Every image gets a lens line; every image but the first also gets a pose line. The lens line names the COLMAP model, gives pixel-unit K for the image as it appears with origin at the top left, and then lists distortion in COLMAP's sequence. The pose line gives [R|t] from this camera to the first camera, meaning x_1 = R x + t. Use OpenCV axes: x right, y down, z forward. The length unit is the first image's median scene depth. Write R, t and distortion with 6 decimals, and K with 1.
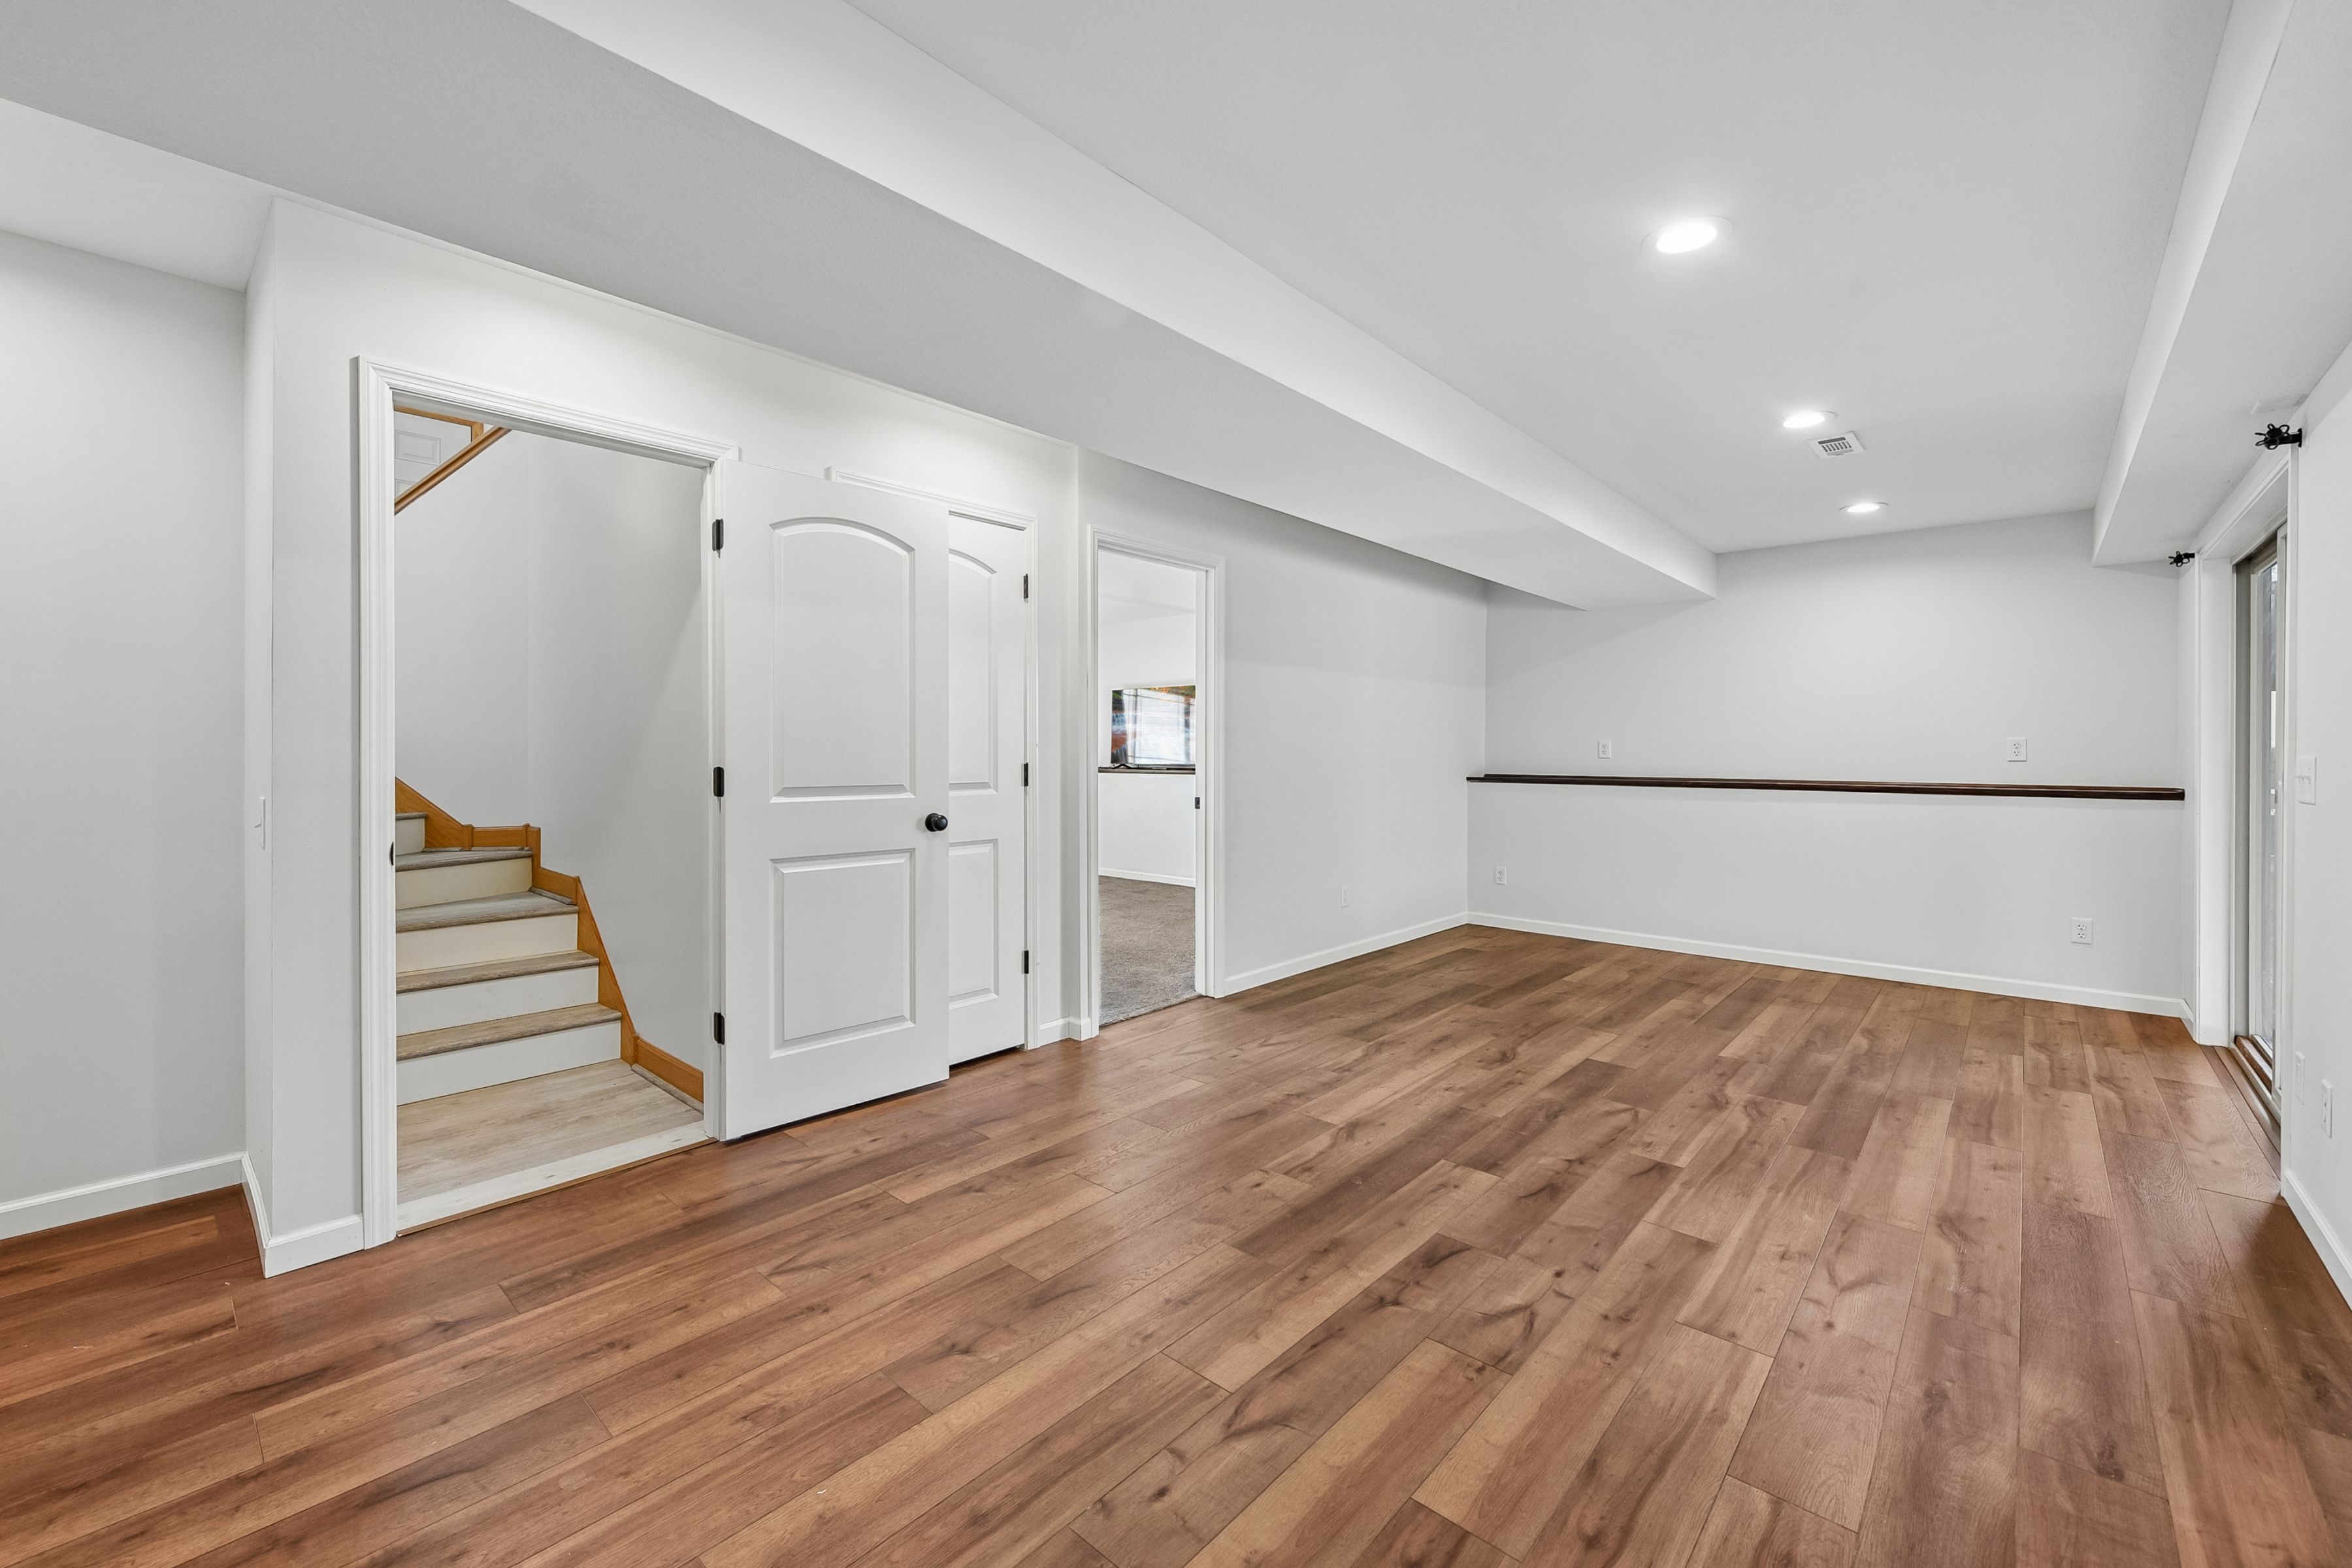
lens RADIAL K [[949.4, 0, 1175.0], [0, 949.4, 766.5], [0, 0, 1]] dist [0.000093, -0.000623]
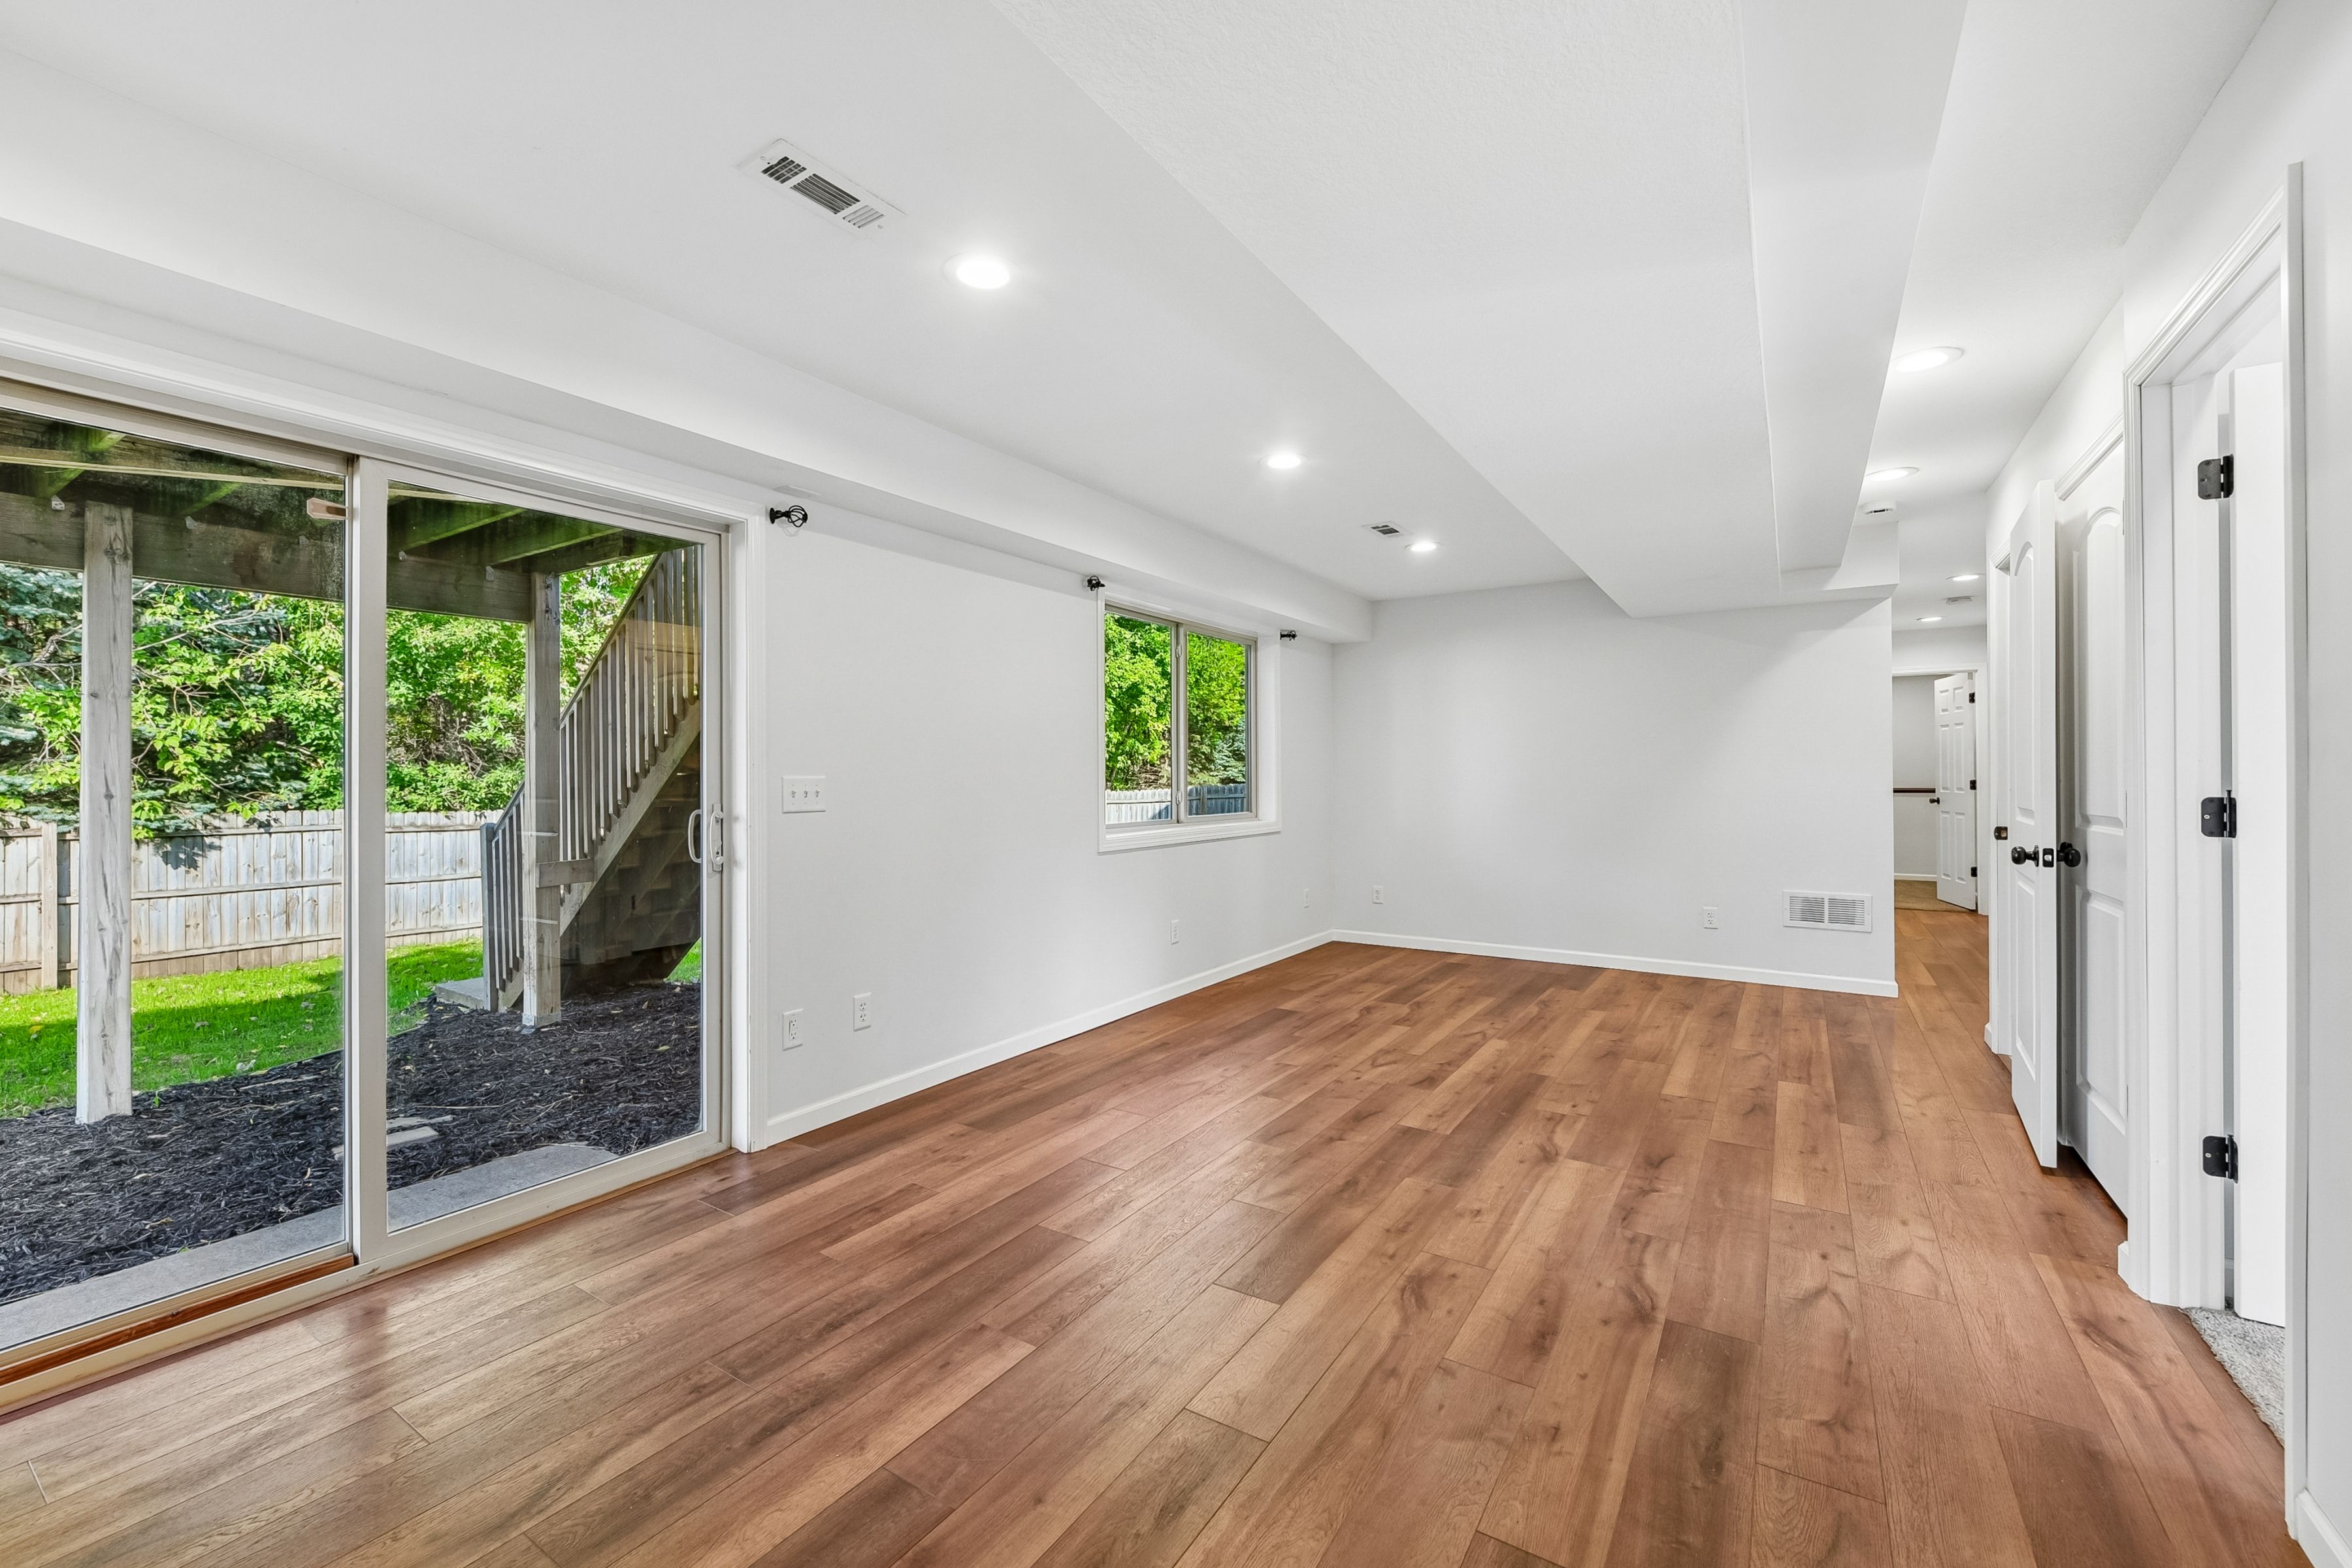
lens RADIAL K [[949.4, 0, 1175.0], [0, 949.4, 766.5], [0, 0, 1]] dist [0.000093, -0.000623]
pose [[-0.988027, -0.001758, -0.154269, 0.786626], [-0.002795, 0.999975, 0.006508, -0.030130], [0.154254, 0.006862, -0.988007, 2.084363]]
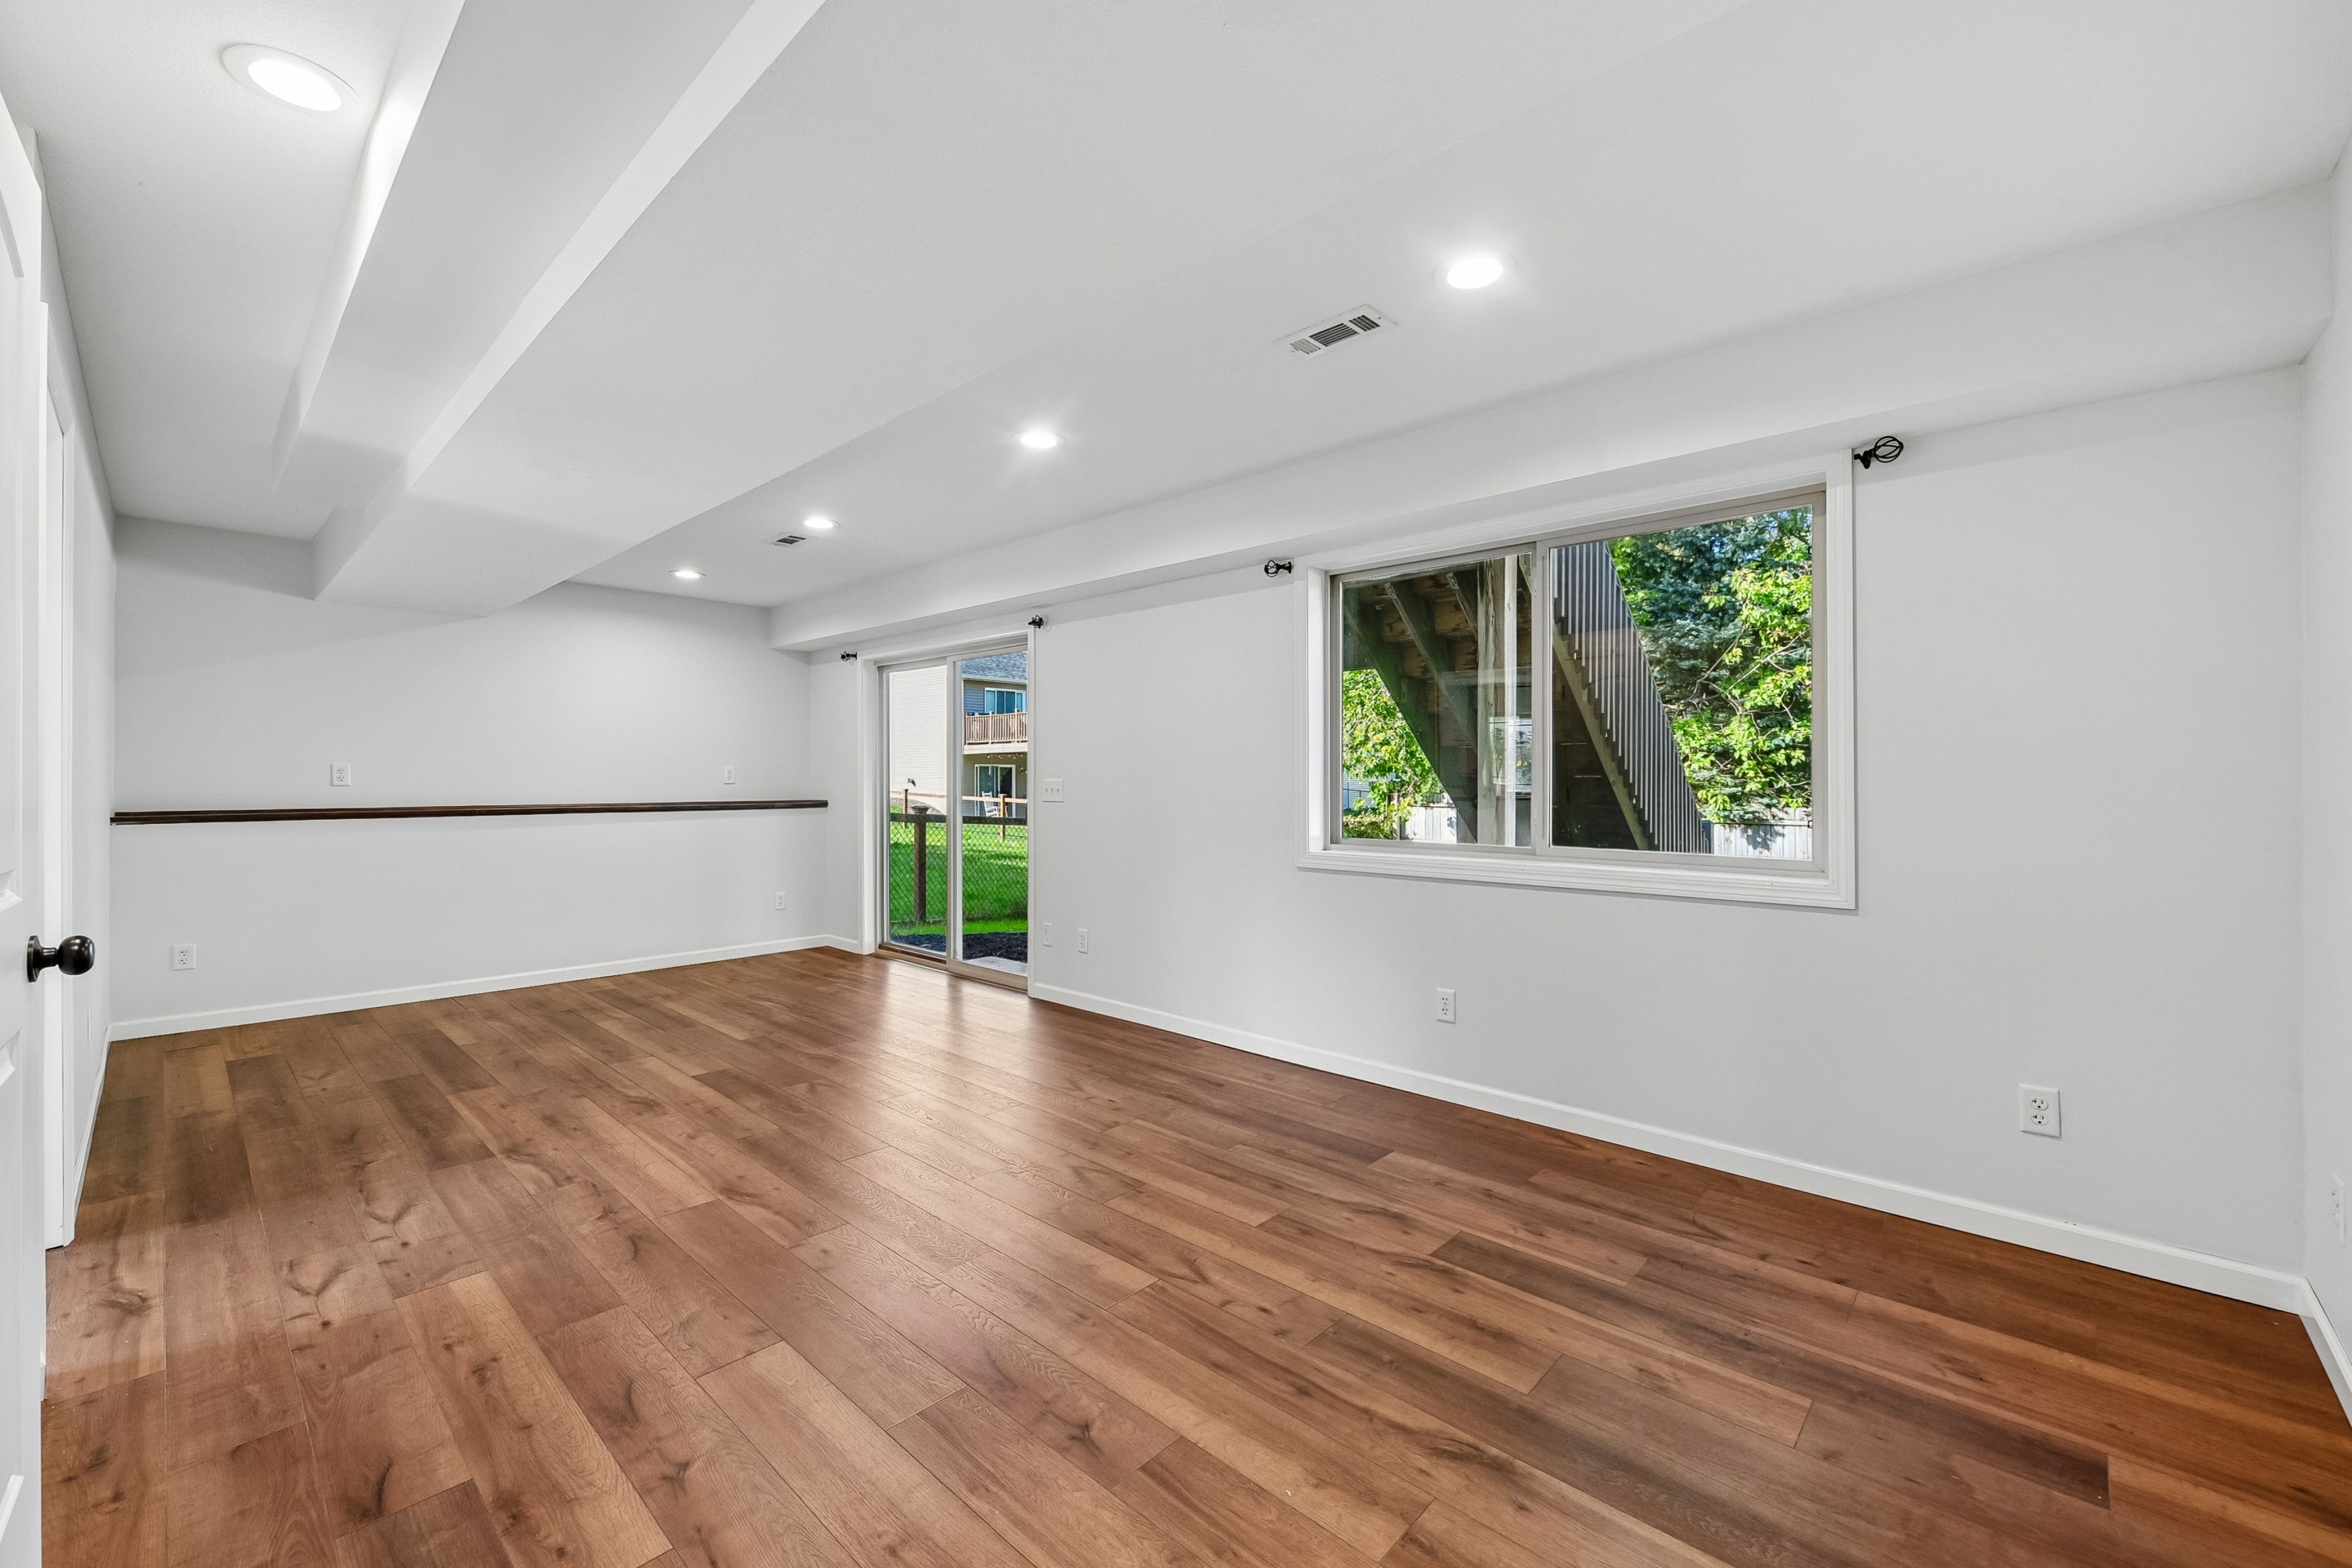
lens RADIAL K [[949.4, 0, 1175.0], [0, 949.4, 766.5], [0, 0, 1]] dist [0.000093, -0.000623]
pose [[0.018759, 0.008615, 0.999787, -0.786570], [0.016805, 0.999819, -0.008931, -0.013876], [-0.999683, 0.016969, 0.018610, 0.603556]]
